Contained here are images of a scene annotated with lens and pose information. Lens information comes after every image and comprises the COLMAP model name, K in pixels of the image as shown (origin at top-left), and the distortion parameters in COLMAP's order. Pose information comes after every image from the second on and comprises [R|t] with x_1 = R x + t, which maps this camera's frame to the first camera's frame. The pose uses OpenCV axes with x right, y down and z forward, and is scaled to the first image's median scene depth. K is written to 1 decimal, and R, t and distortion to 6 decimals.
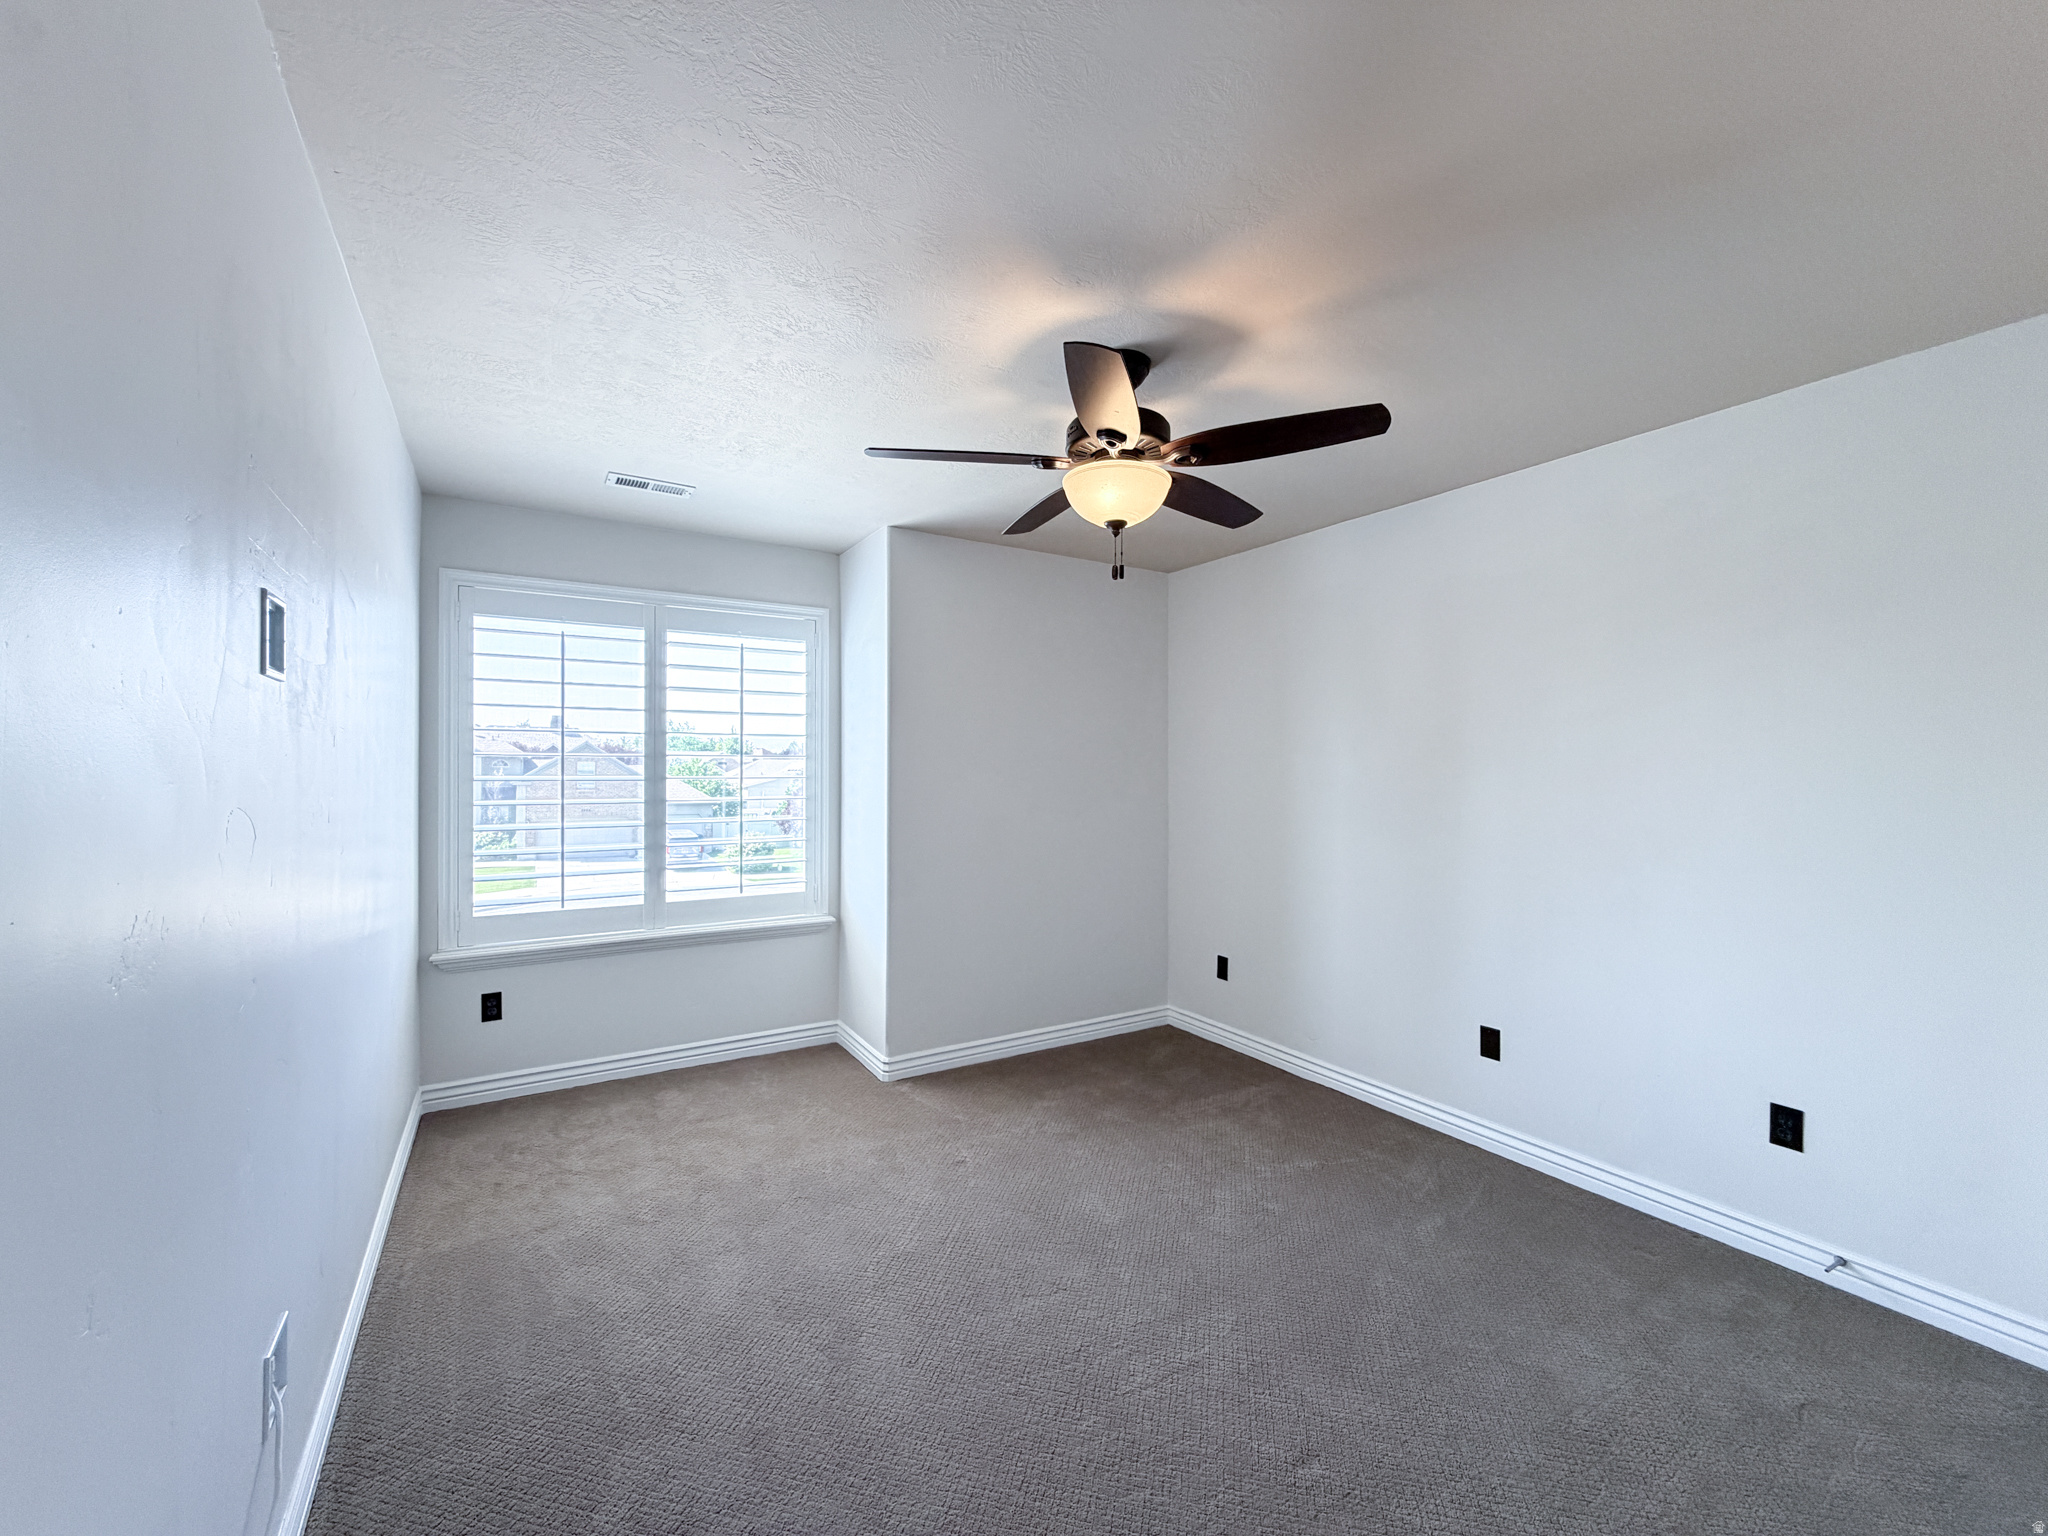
lens RADIAL K [[821.4, 0, 1029.1], [0, 821.4, 769.3], [0, 0, 1]] dist [0.000116, 0.000420]
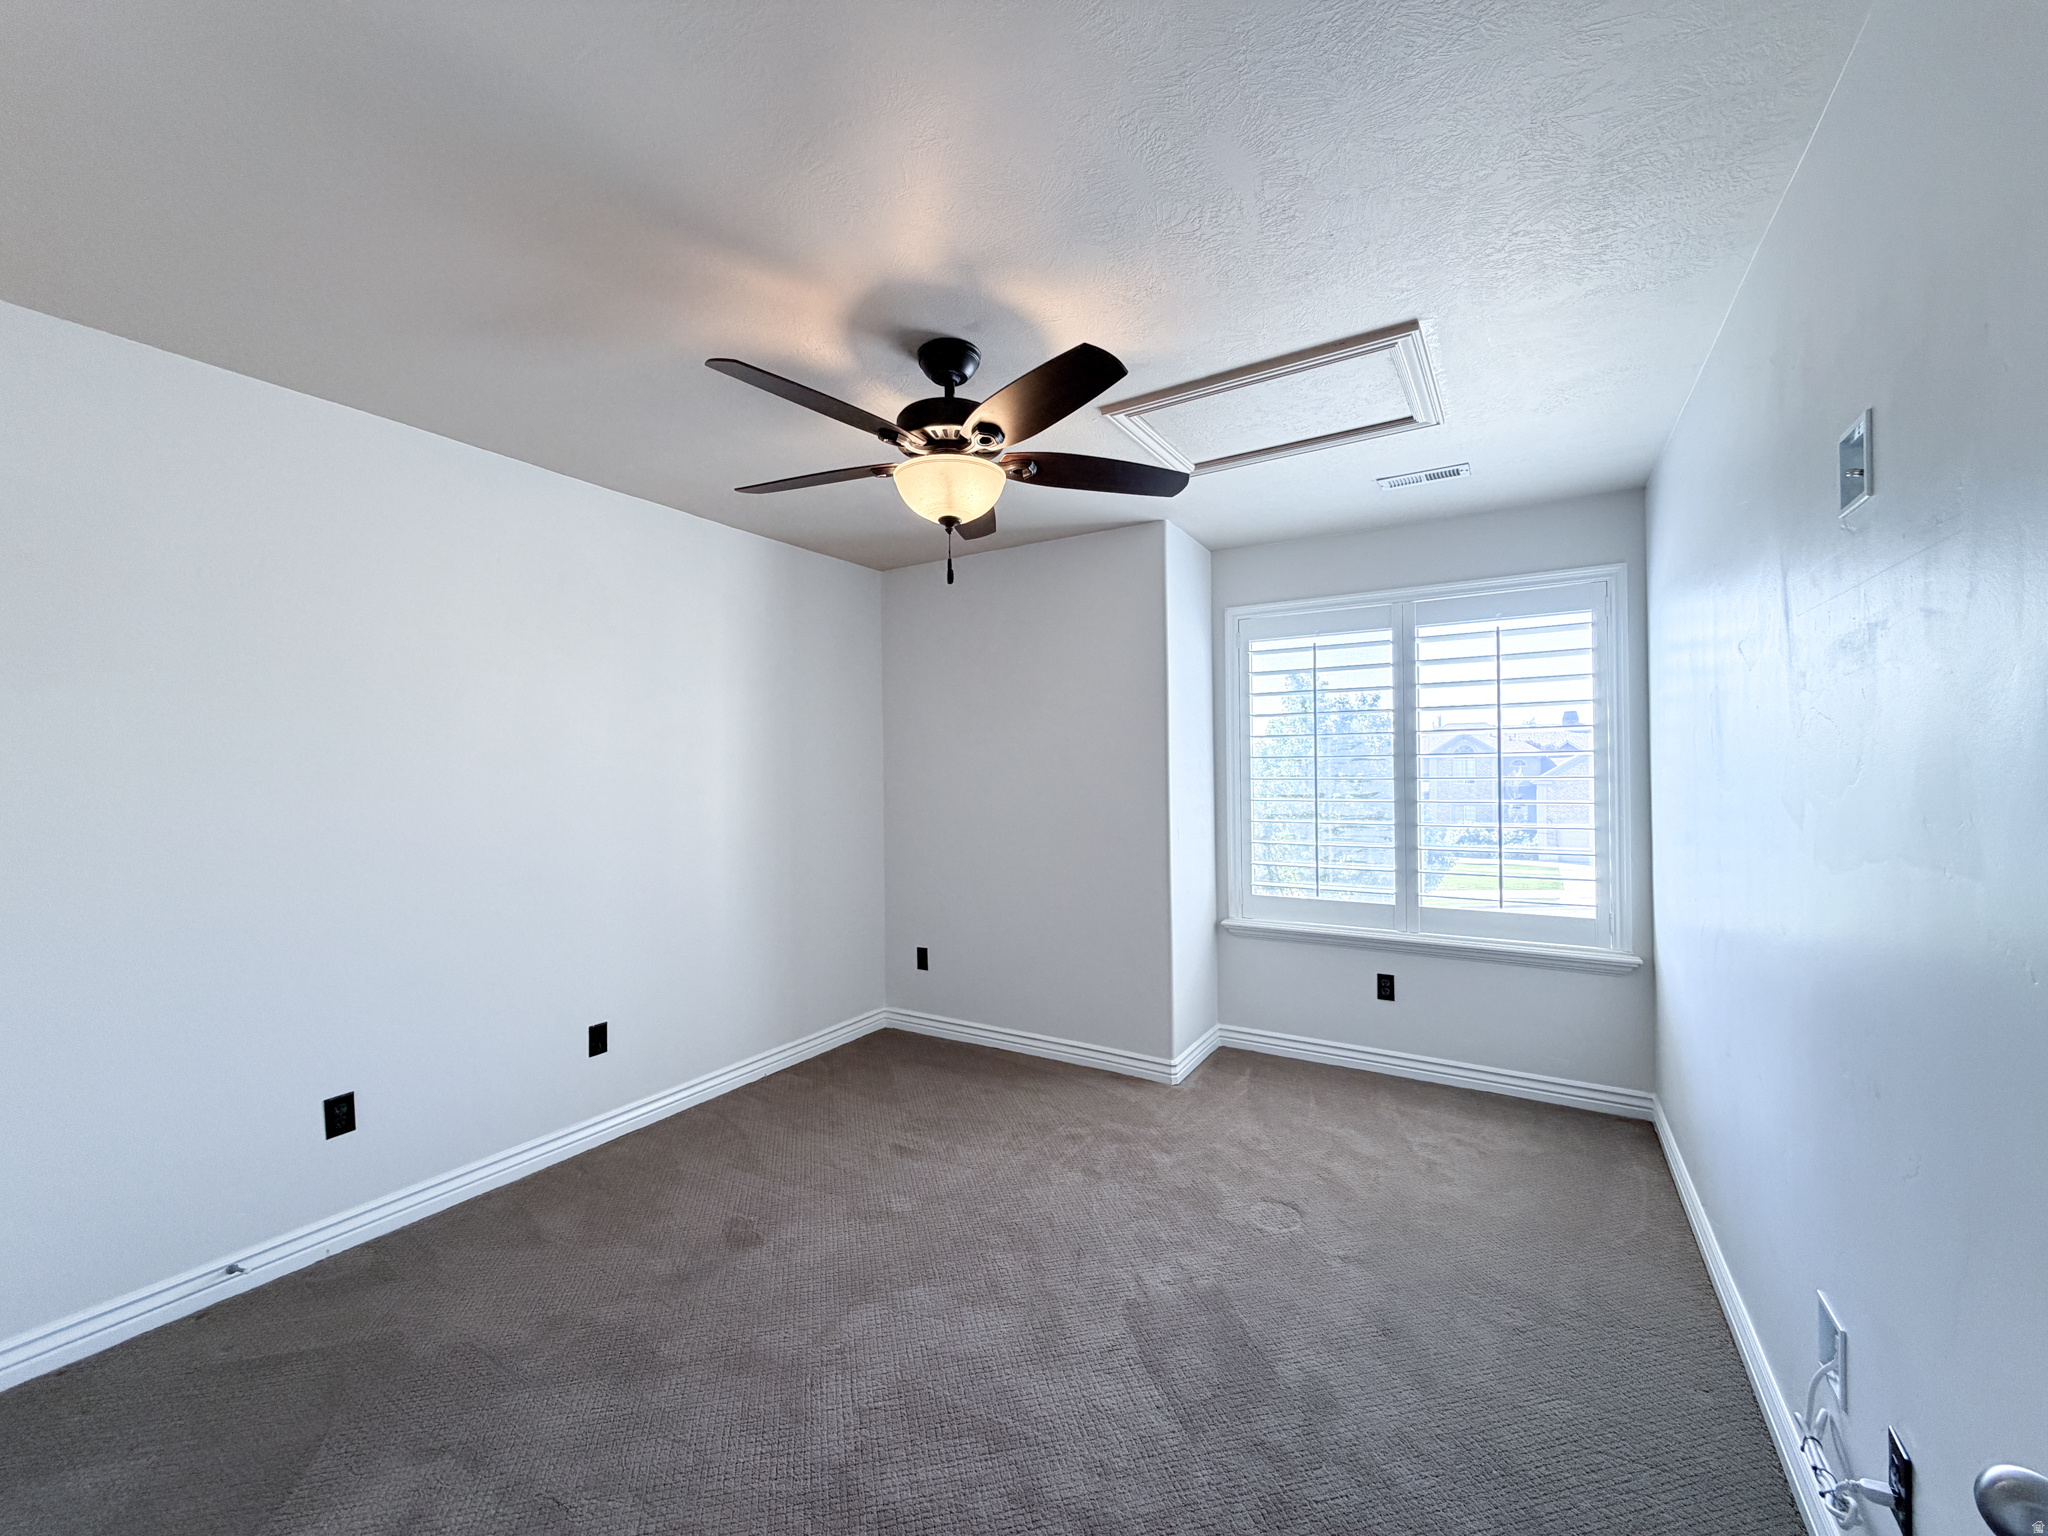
lens RADIAL K [[821.4, 0, 1010.3], [0, 821.4, 766.1], [0, 0, 1]] dist [0.000116, 0.000420]
pose [[0.447948, -0.010286, -0.894001, 0.212337], [0.007328, 0.999942, -0.007833, 0.000301], [0.894030, -0.003043, 0.447997, 0.135014]]
